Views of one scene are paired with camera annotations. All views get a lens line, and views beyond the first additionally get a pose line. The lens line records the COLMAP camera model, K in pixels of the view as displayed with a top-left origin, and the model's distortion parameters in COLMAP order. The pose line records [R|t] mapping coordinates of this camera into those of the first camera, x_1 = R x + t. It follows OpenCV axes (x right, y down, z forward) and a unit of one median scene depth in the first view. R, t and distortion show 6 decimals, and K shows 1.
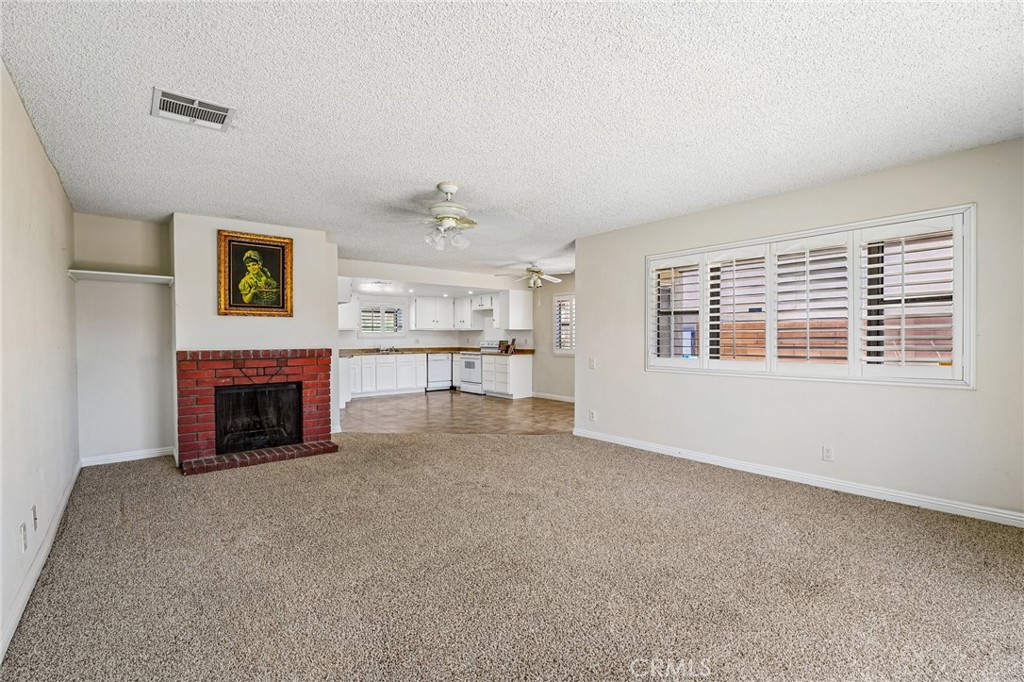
lens RADIAL K [[458.7, 0, 503.2], [0, 458.7, 342.5], [0, 0, 1]] dist [-0.002887, -0.000255]
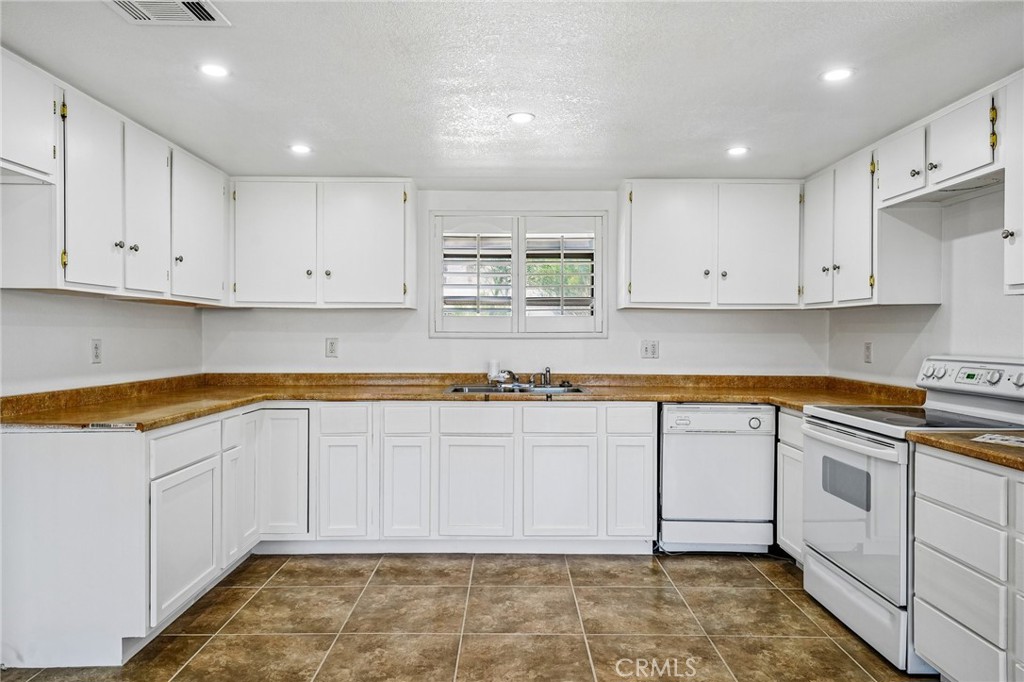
lens RADIAL K [[633.0, 0, 516.7], [0, 633.0, 341.9], [0, 0, 1]] dist [0.008521, -0.003741]
pose [[0.782372, 0.015529, -0.622617, -0.032155], [-0.015088, 0.999868, 0.005979, -0.018594], [0.622628, 0.004716, 0.782504, 1.412081]]
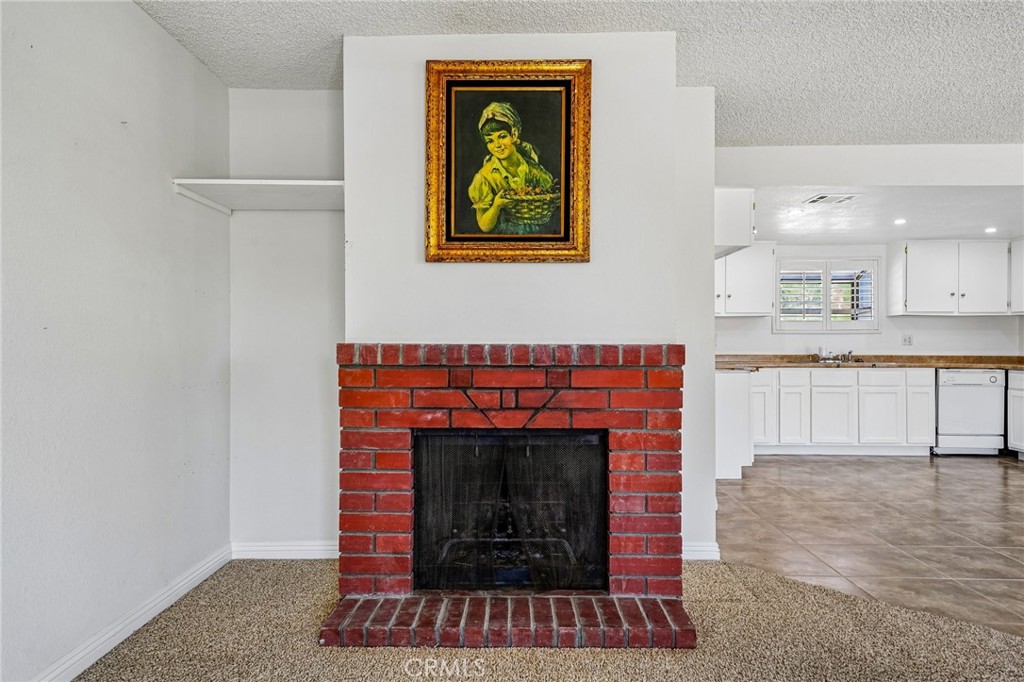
lens RADIAL K [[667.1, 0, 508.1], [0, 667.1, 343.1], [0, 0, 1]] dist [0.020750, -0.003974]
pose [[0.770018, 0.006602, -0.637988, -0.147831], [-0.012124, 0.999917, -0.004285, 0.016096], [0.637907, 0.011034, 0.770035, 0.513568]]
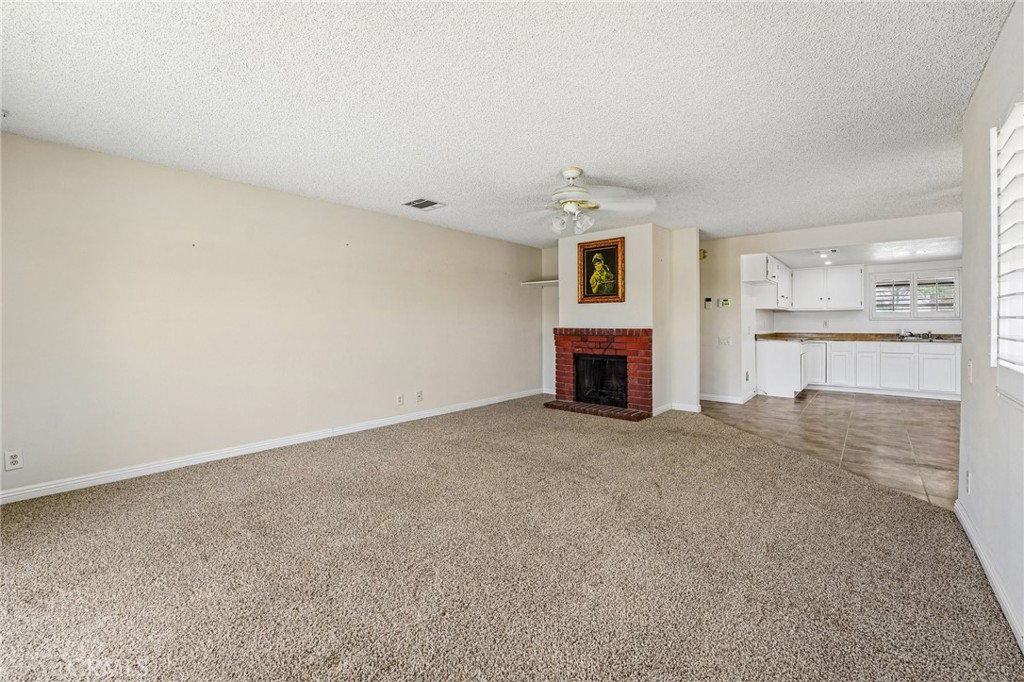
lens RADIAL K [[421.5, 0, 513.4], [0, 421.5, 324.3], [0, 0, 1]] dist [-0.023225, 0.001031]
pose [[0.174147, 0.006820, -0.984696, 0.569748], [-0.008589, 0.999948, 0.005407, -0.000173], [0.984682, 0.007516, 0.174197, 0.516929]]
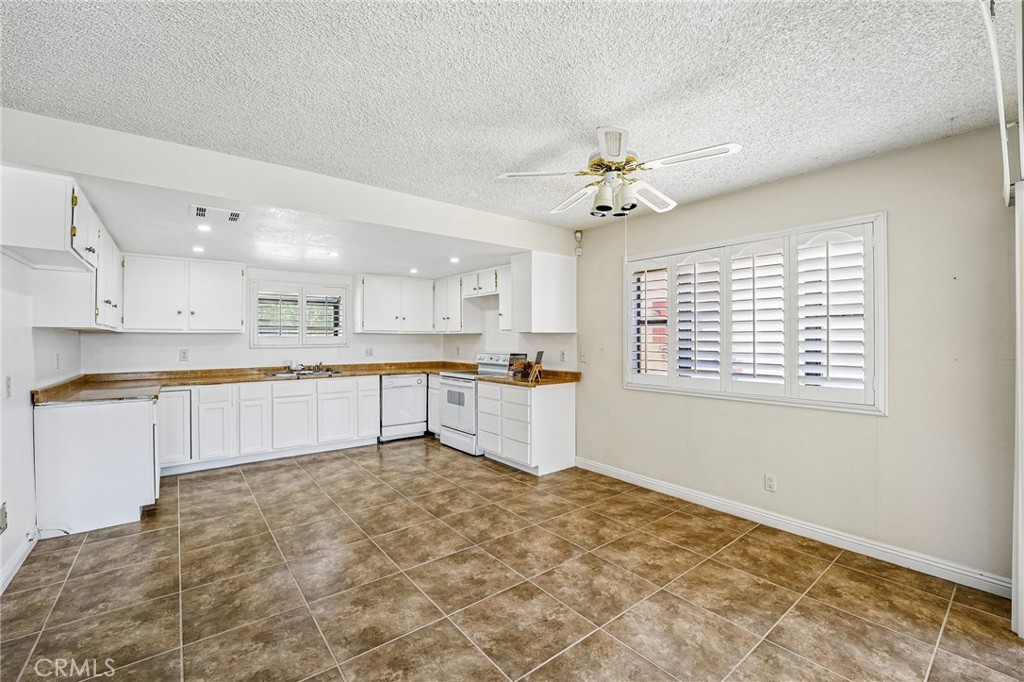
lens RADIAL K [[421.5, 0, 507.2], [0, 421.5, 335.5], [0, 0, 1]] dist [-0.023225, 0.001031]
pose [[0.999901, 0.001870, -0.013978, -0.010992], [-0.002146, 0.999803, -0.019725, -0.029530], [0.013939, 0.019753, 0.999708, 1.008575]]
